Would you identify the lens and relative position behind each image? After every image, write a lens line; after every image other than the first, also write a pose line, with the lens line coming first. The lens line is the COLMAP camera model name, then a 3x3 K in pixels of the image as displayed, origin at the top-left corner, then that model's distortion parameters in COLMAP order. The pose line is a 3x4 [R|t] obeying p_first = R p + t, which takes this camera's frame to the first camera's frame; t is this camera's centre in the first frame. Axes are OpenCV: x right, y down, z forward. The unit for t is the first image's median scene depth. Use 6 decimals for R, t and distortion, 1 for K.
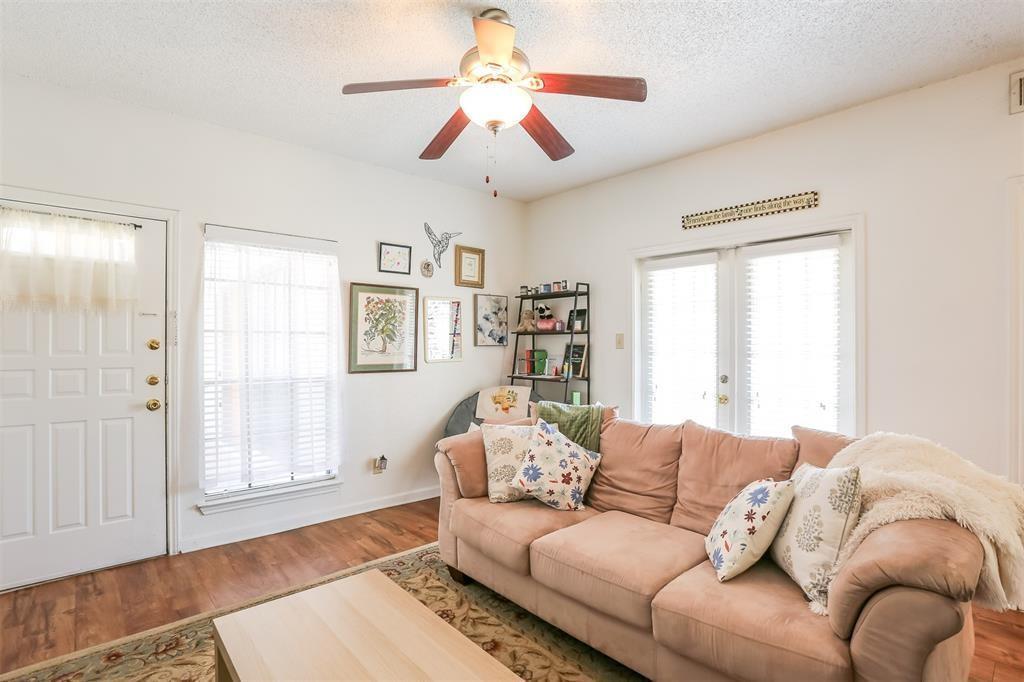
lens RADIAL K [[500.1, 0, 496.6], [0, 500.1, 341.3], [0, 0, 1]] dist [-0.051951, 0.000556]
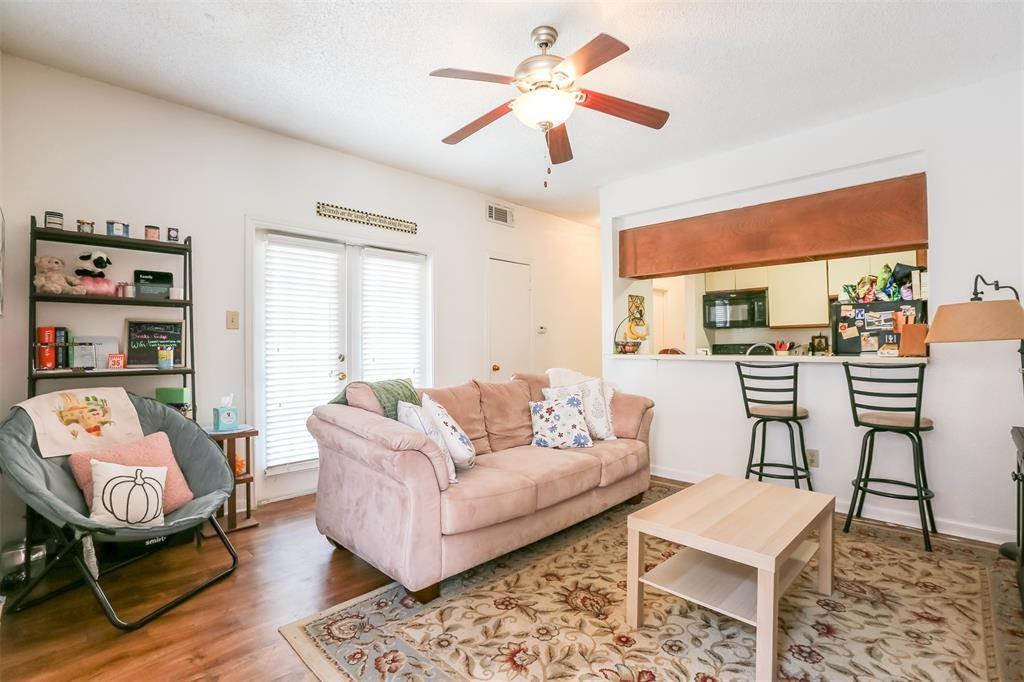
lens RADIAL K [[500.1, 0, 496.6], [0, 500.1, 341.3], [0, 0, 1]] dist [-0.051951, 0.000556]
pose [[-0.095355, 0.017101, 0.995296, -0.725220], [-0.003164, 0.999842, -0.017482, 0.057825], [-0.995438, -0.004816, -0.095285, 0.777863]]
